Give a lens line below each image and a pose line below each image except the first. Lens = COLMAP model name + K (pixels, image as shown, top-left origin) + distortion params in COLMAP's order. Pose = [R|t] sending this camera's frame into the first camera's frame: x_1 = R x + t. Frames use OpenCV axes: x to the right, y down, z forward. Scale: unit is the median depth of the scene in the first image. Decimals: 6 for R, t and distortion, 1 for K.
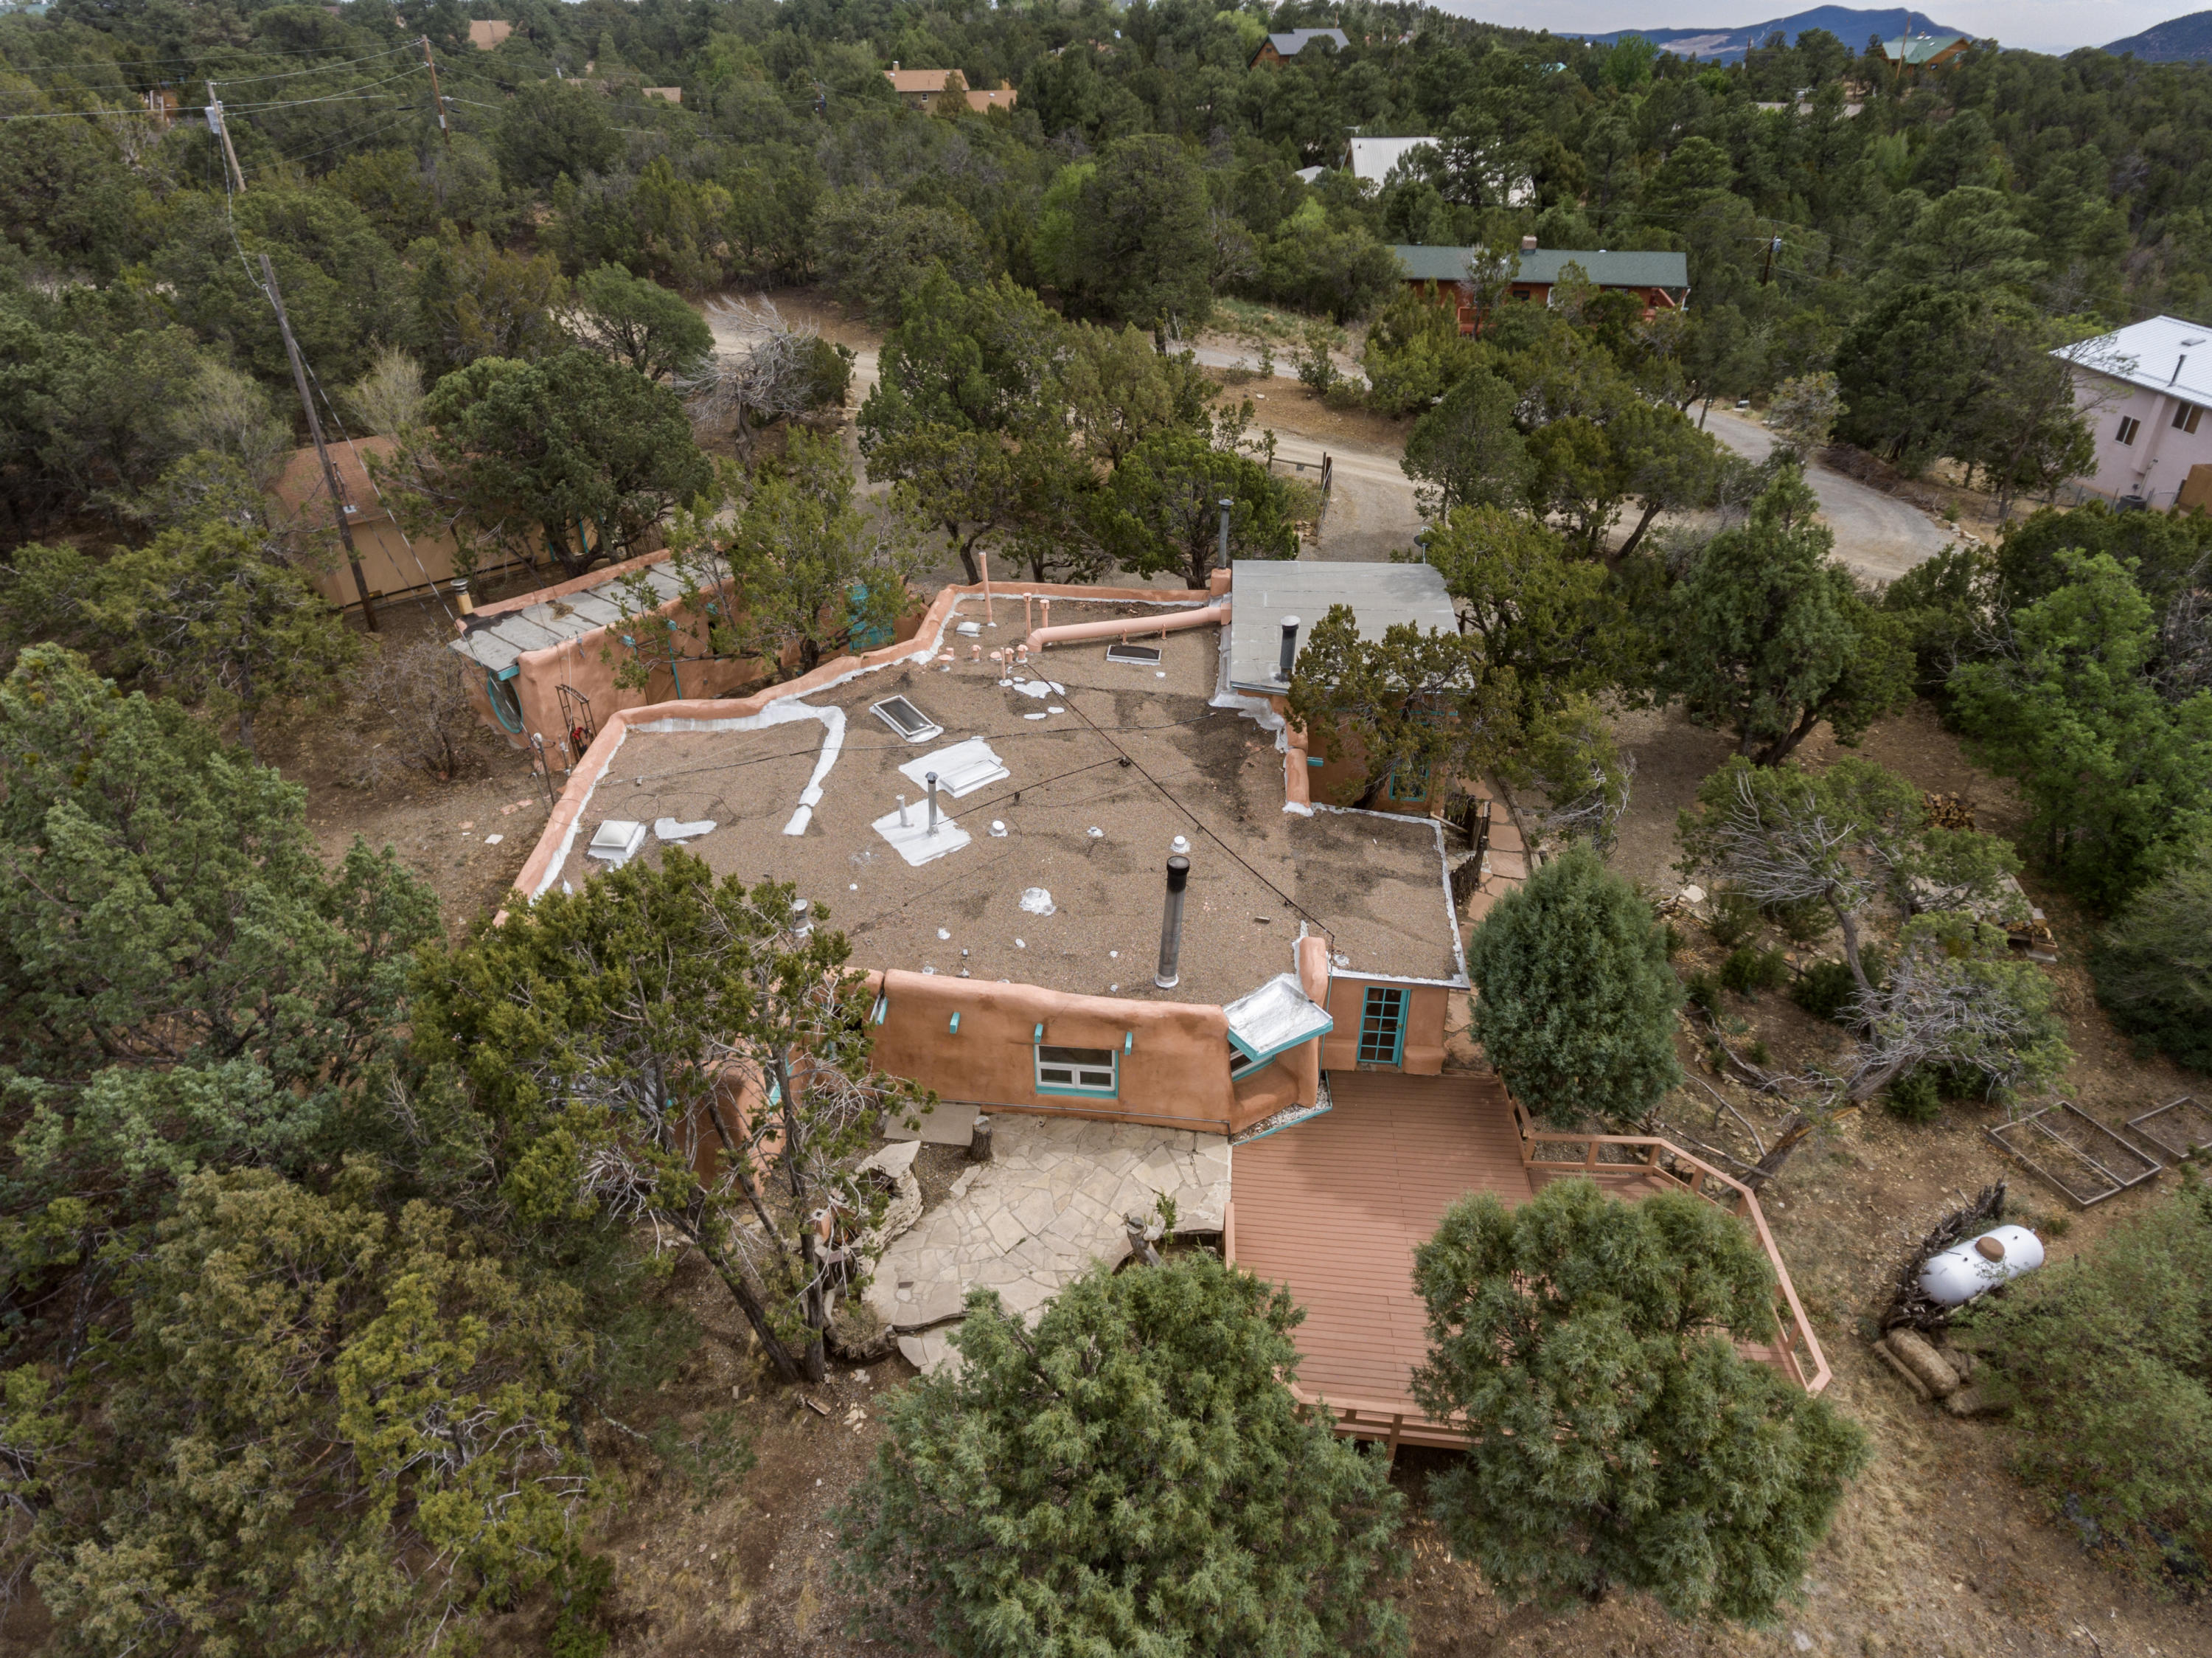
lens RADIAL K [[1287.9, 0, 1110.9], [0, 1287.9, 815.0], [0, 0, 1]] dist [-0.000792, -0.001247]
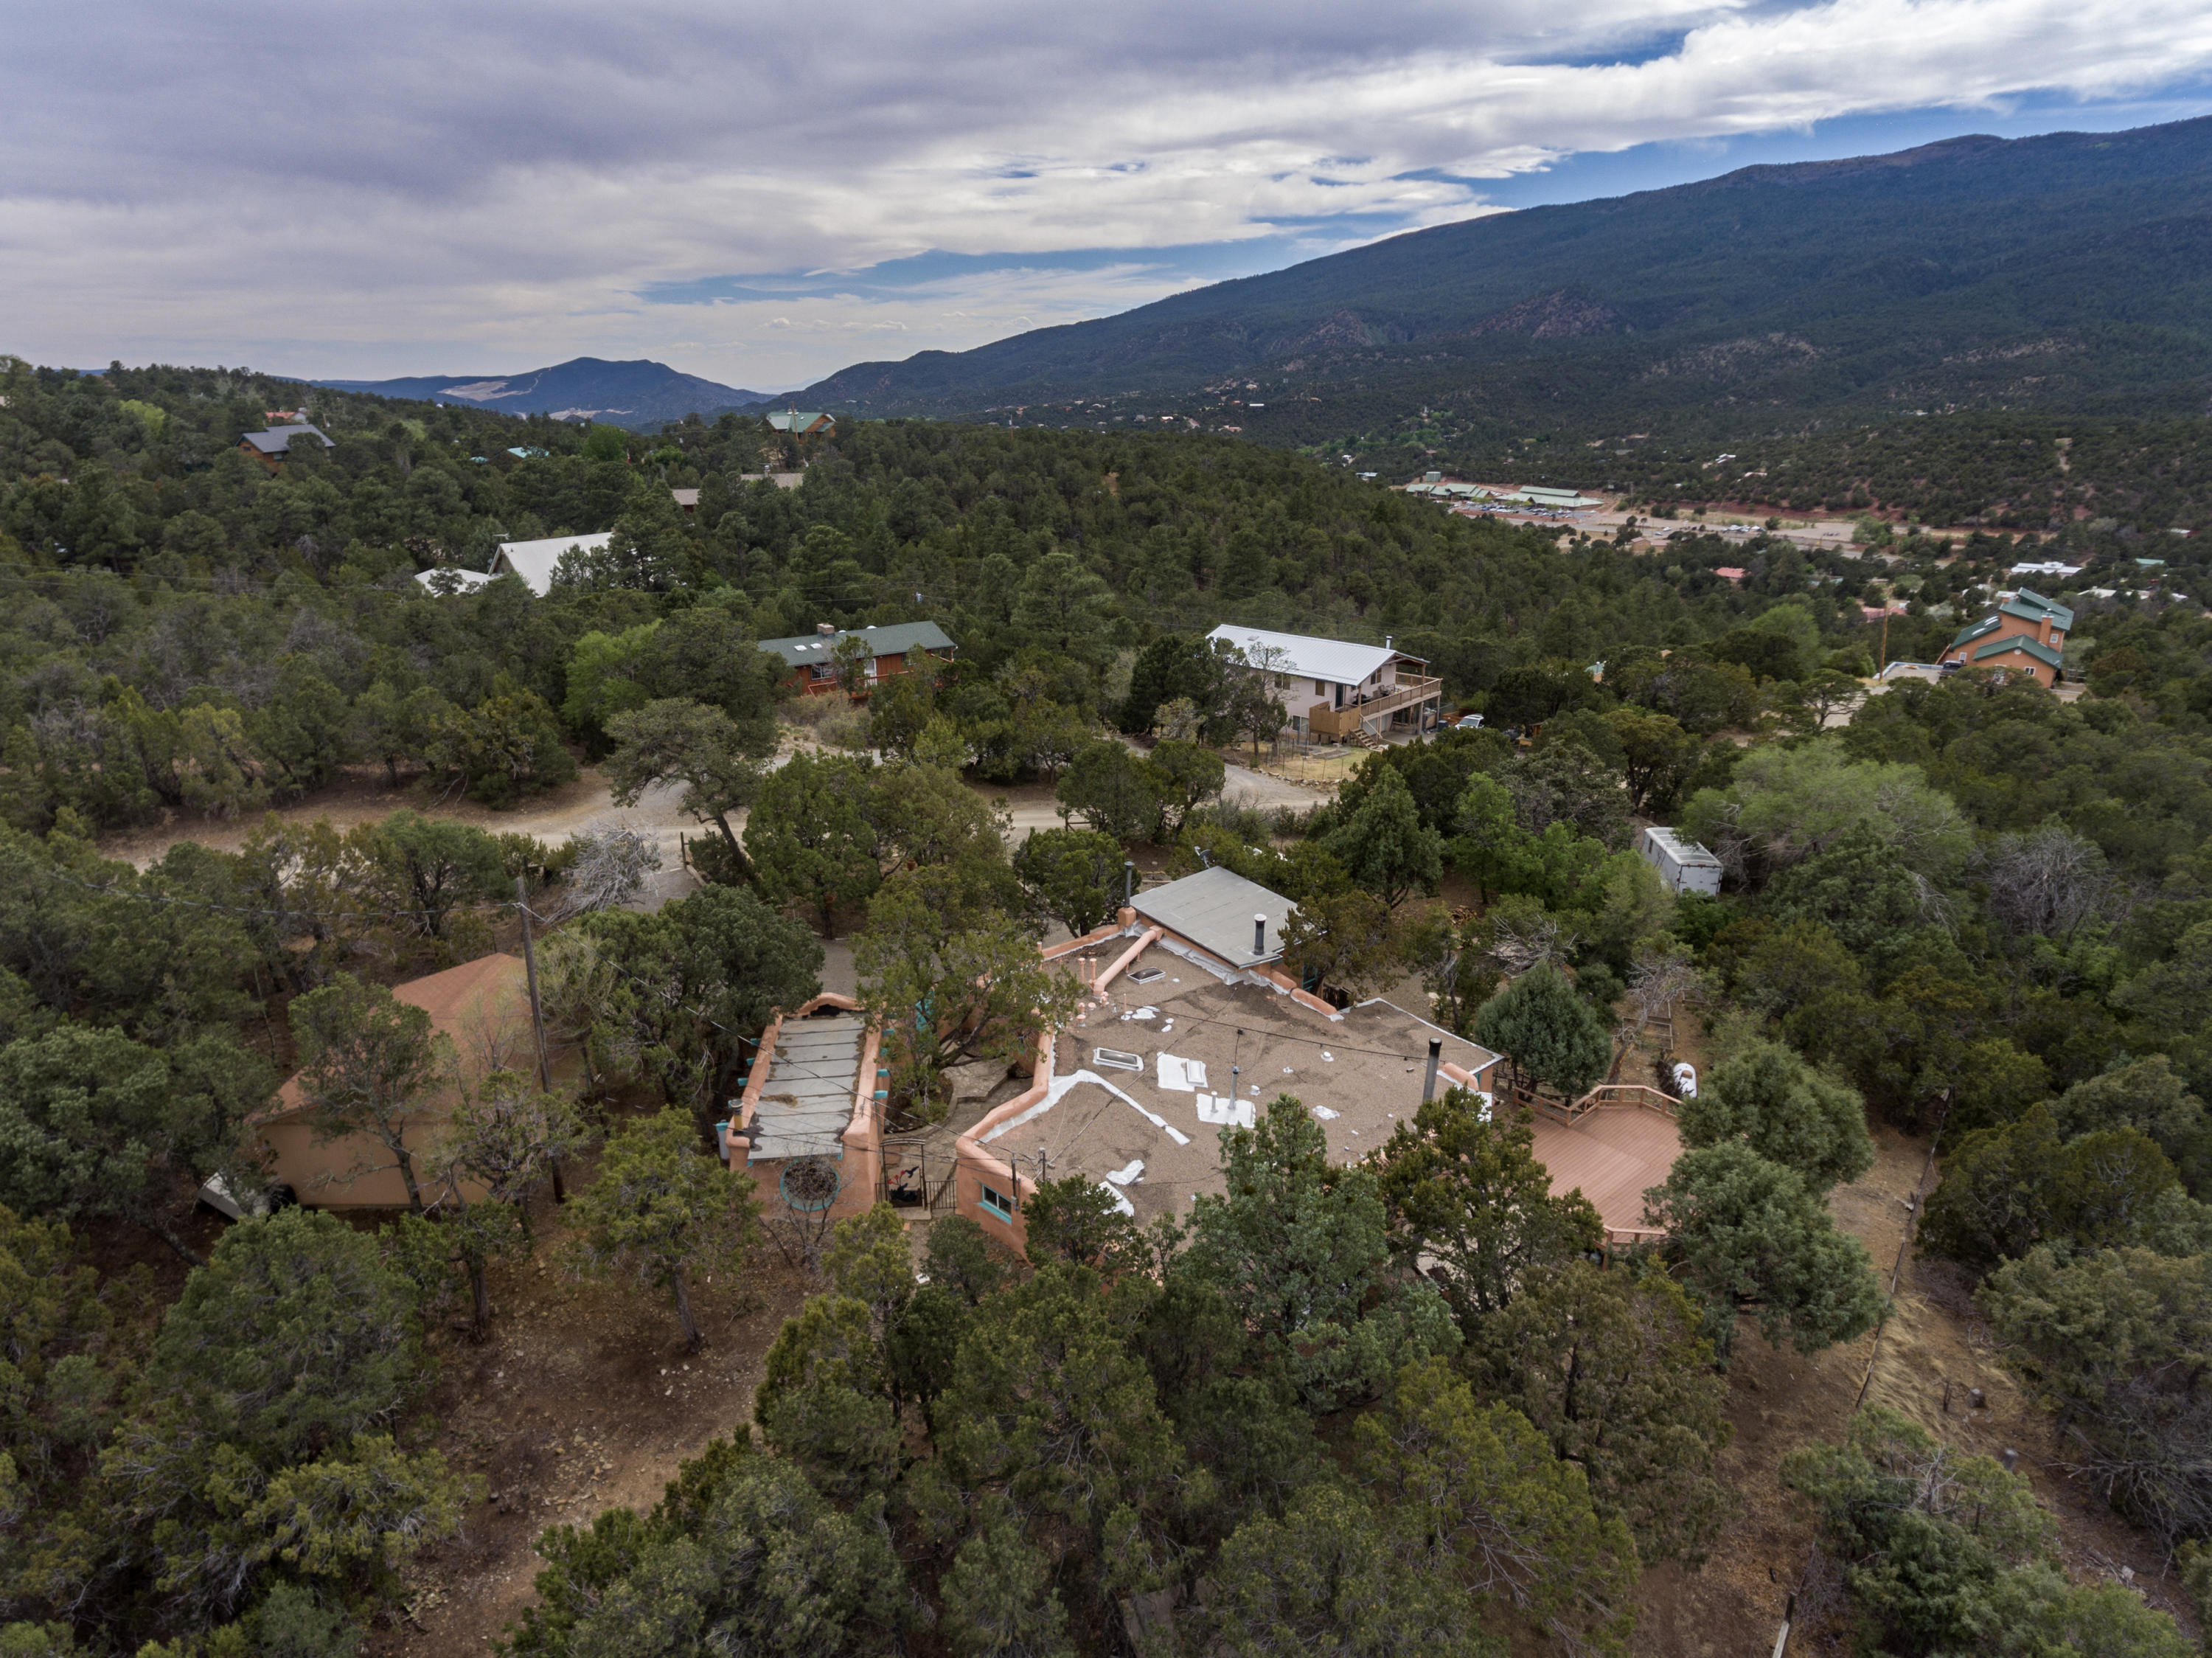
lens RADIAL K [[1287.9, 0, 1110.9], [0, 1287.9, 815.0], [0, 0, 1]] dist [-0.000792, -0.001247]
pose [[0.689934, -0.234018, 0.685001, -1.269499], [0.377714, 0.923646, -0.064888, -0.277122], [-0.617513, 0.303503, 0.725647, -0.131054]]
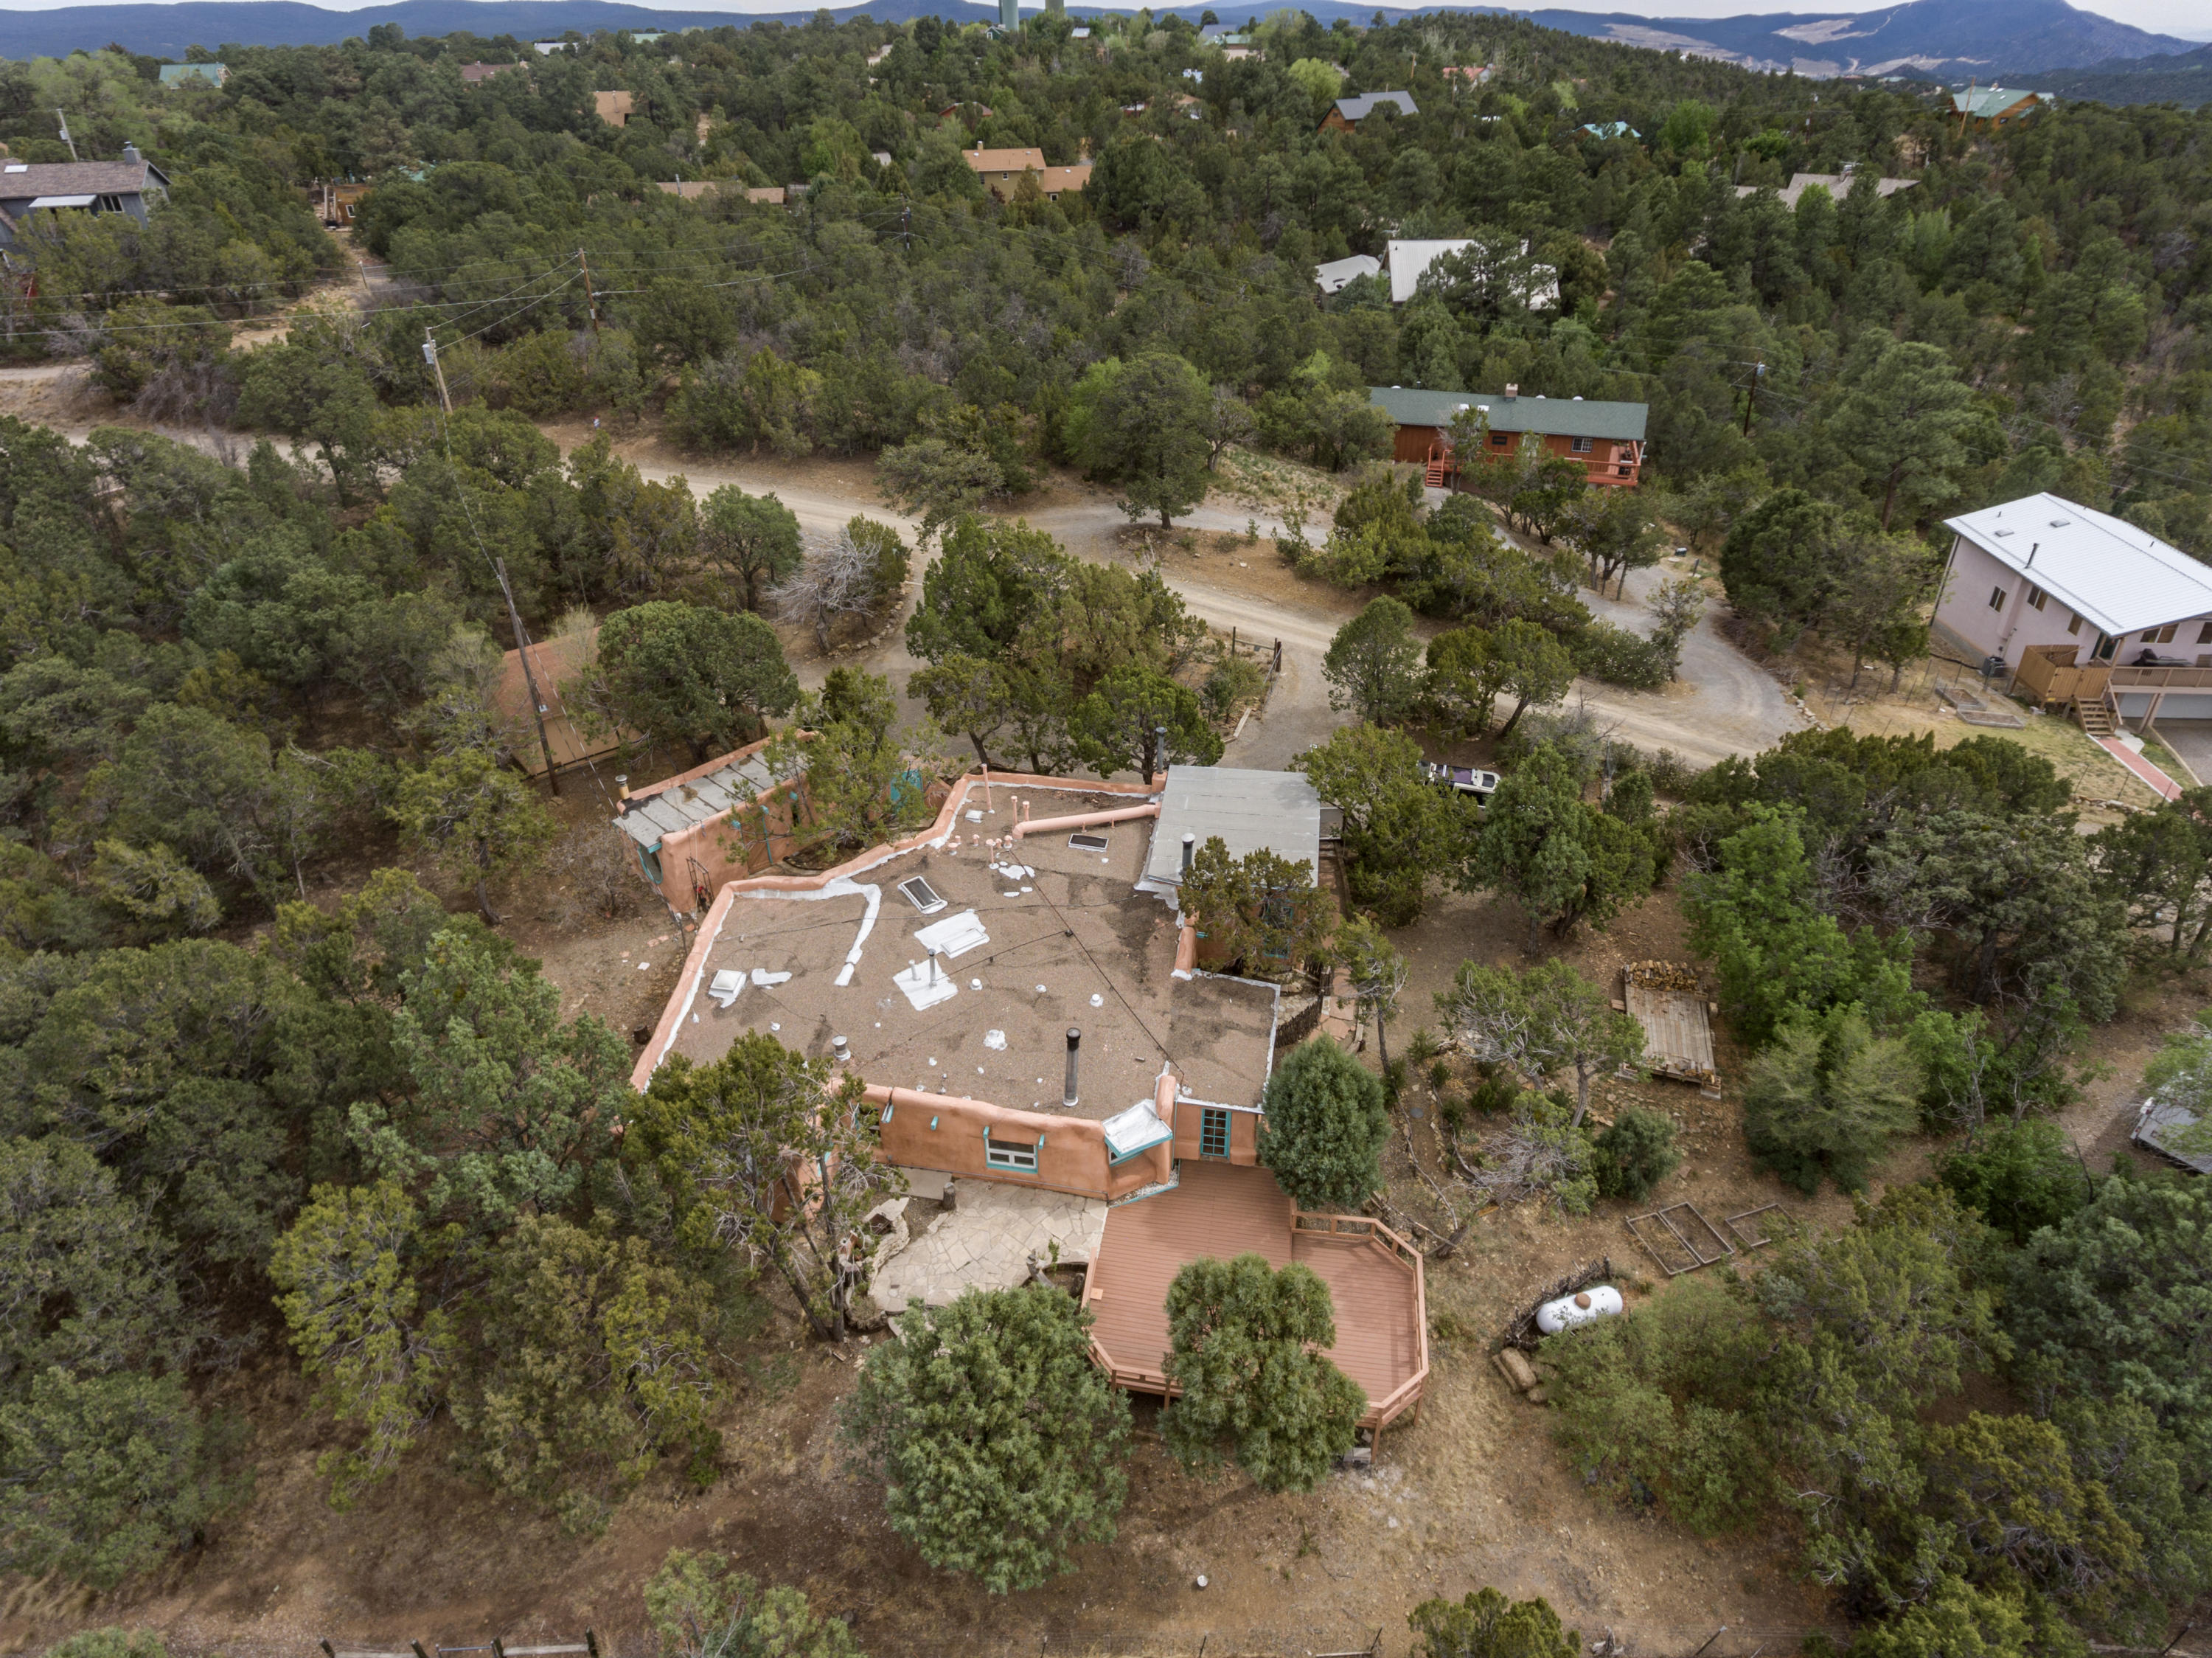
lens RADIAL K [[1284.1, 0, 1108.4], [0, 1284.1, 821.4], [0, 0, 1]] dist [-0.002518, -0.000630]
pose [[0.997694, 0.033246, -0.059172, 0.157802], [-0.032497, 0.999380, 0.013573, -0.216780], [0.059587, -0.011619, 0.998156, -0.511901]]
